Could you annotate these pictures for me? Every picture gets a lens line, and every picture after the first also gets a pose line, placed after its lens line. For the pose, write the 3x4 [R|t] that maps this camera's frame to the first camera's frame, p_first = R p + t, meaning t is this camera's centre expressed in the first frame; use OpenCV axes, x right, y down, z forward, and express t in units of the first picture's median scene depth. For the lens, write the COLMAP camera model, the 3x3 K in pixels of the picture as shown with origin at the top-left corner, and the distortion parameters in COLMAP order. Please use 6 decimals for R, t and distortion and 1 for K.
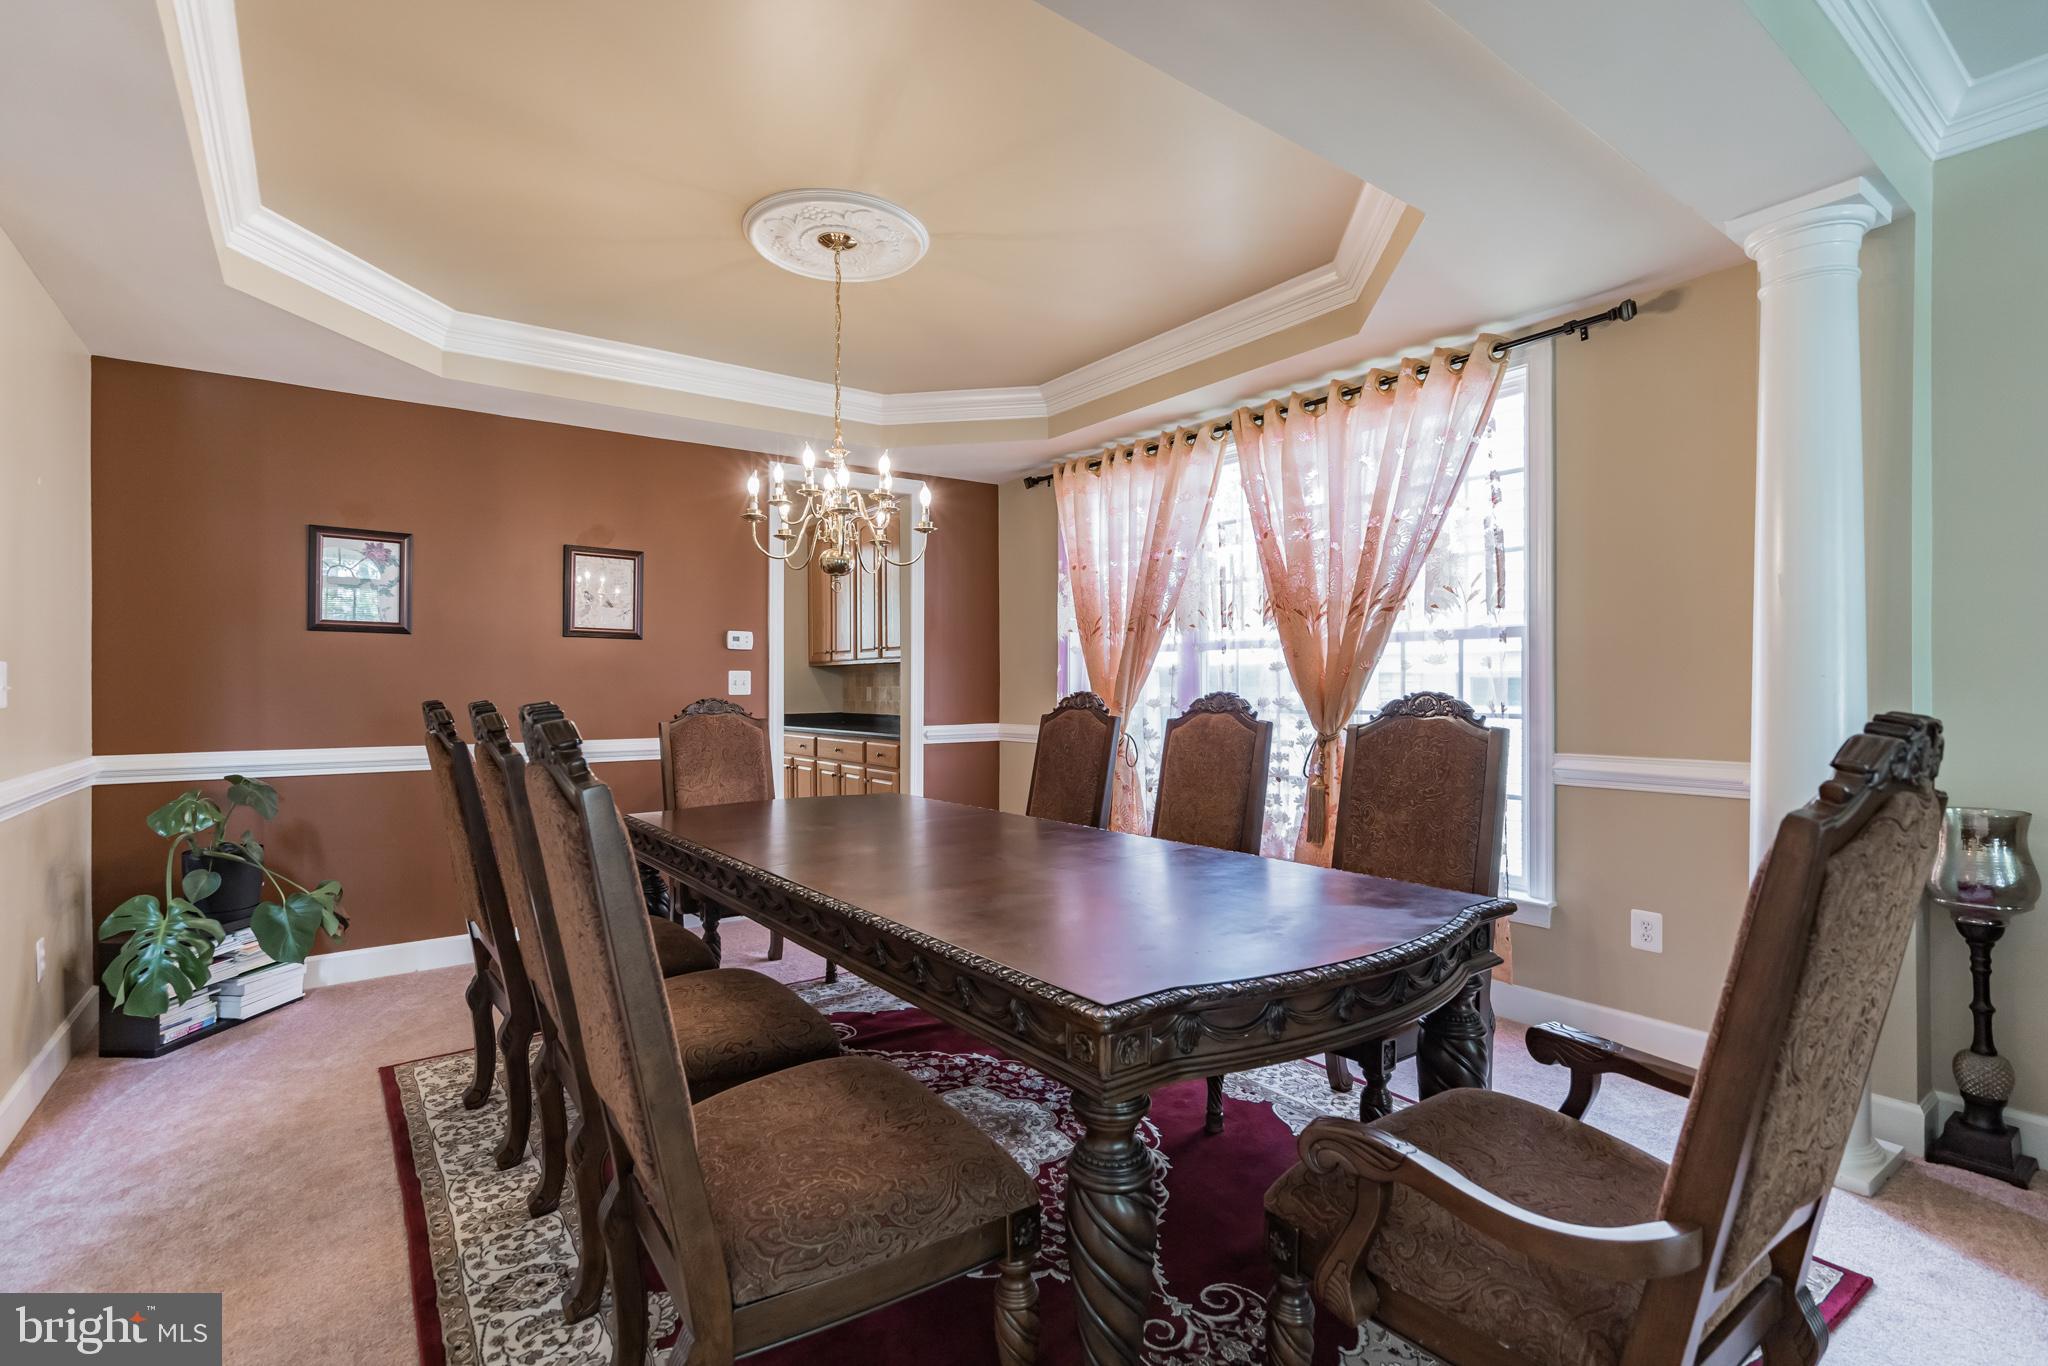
lens RADIAL K [[942.1, 0, 1018.8], [0, 942.1, 693.6], [0, 0, 1]] dist [-0.002703, -0.000806]
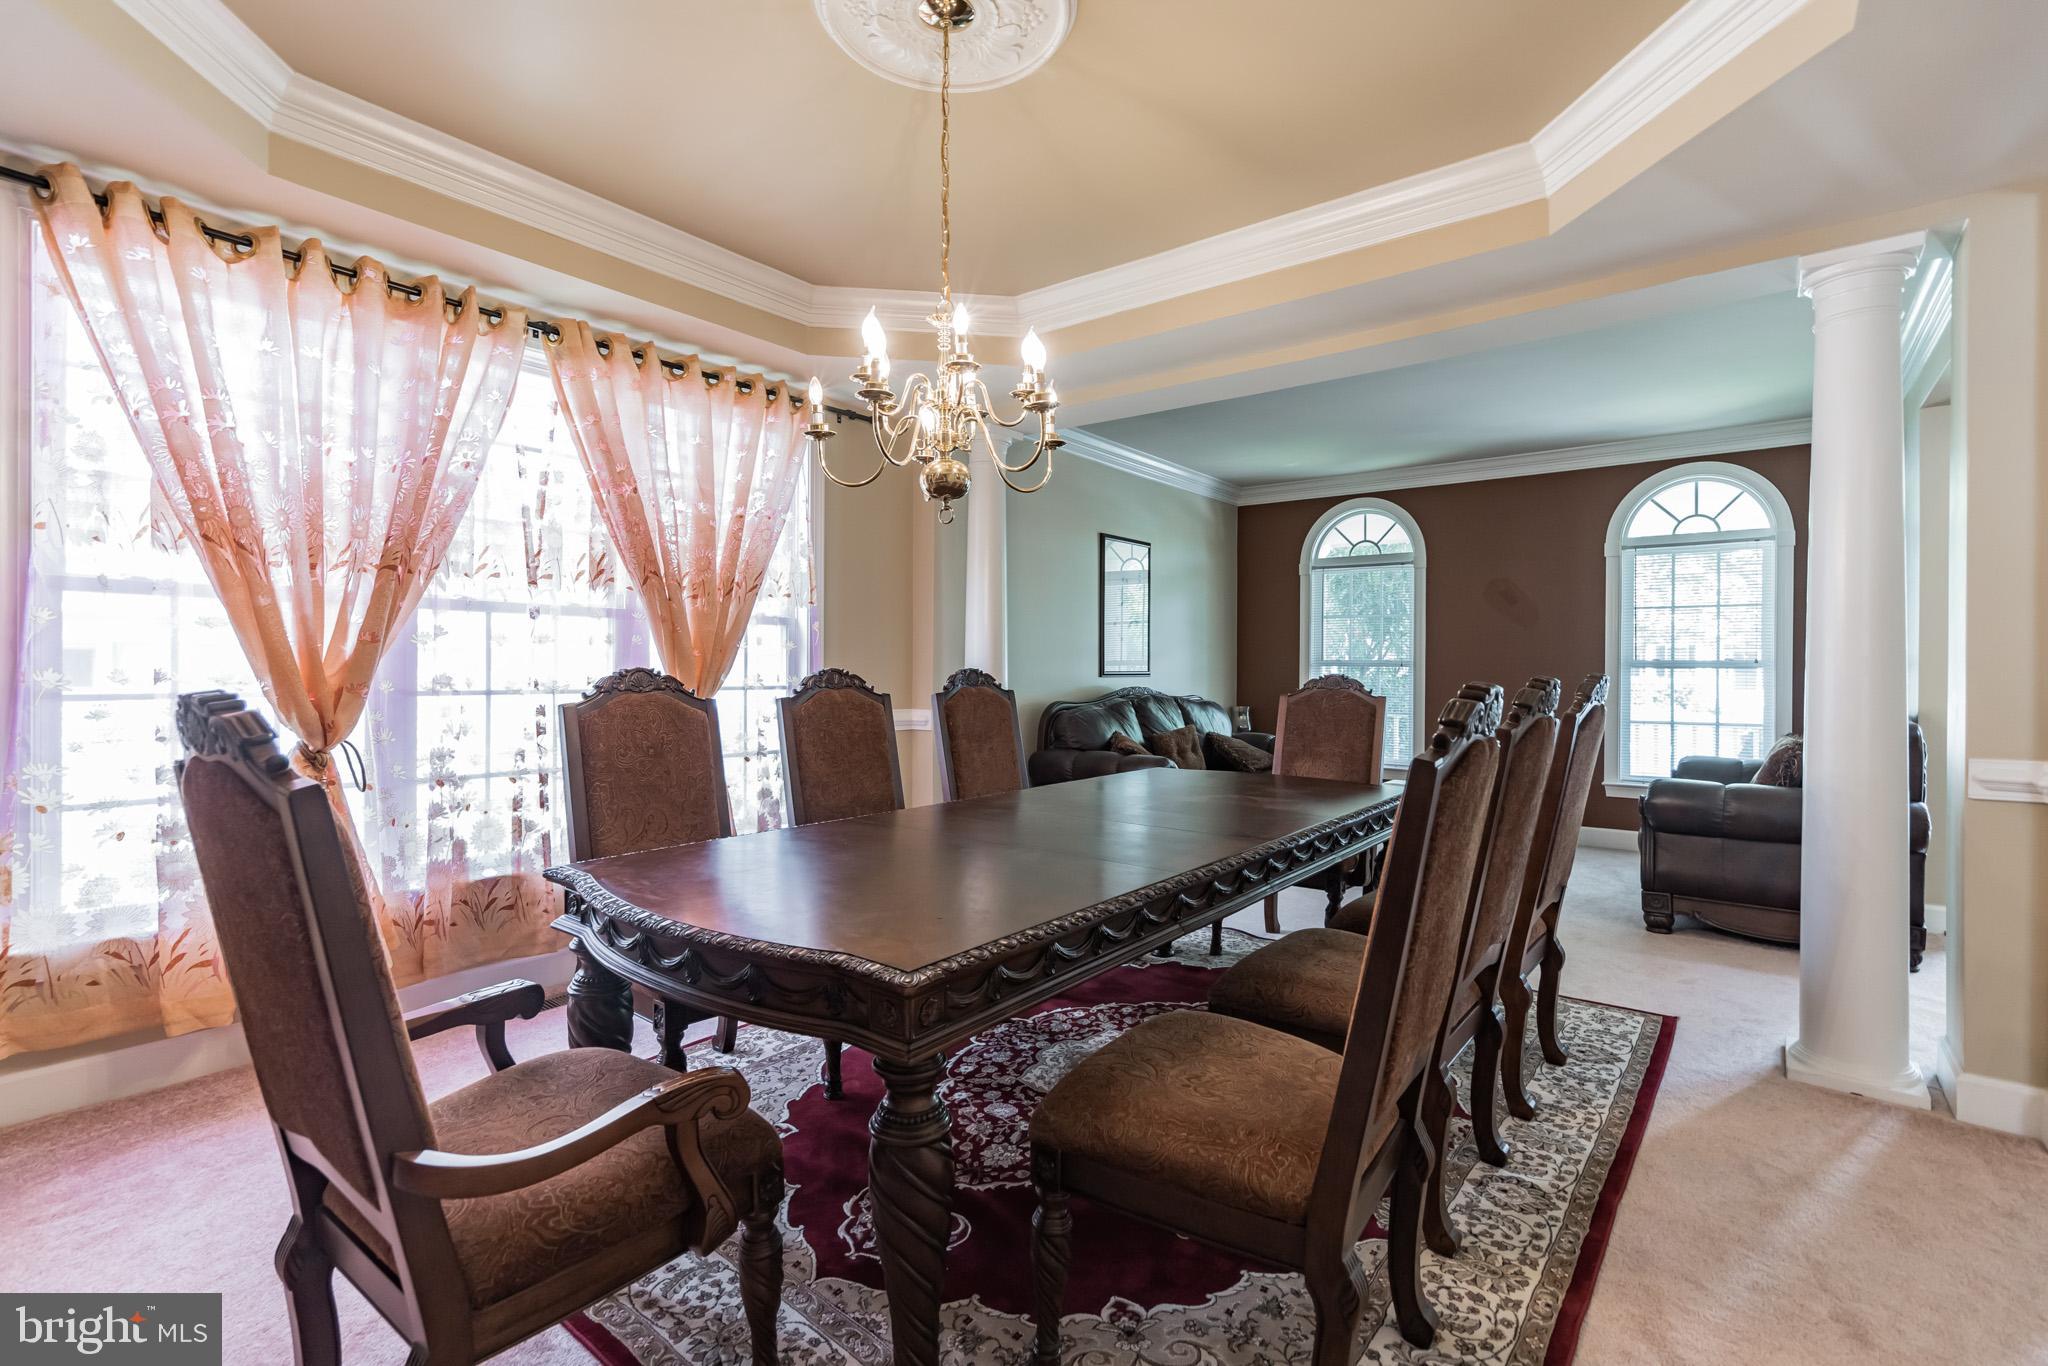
lens RADIAL K [[942.1, 0, 1029.7], [0, 942.1, 676.6], [0, 0, 1]] dist [-0.002703, -0.000806]
pose [[-0.277676, -0.007869, 0.960643, -1.196657], [0.000444, 0.999965, 0.008319, -0.002849], [-0.960675, 0.002737, -0.277662, 1.552866]]
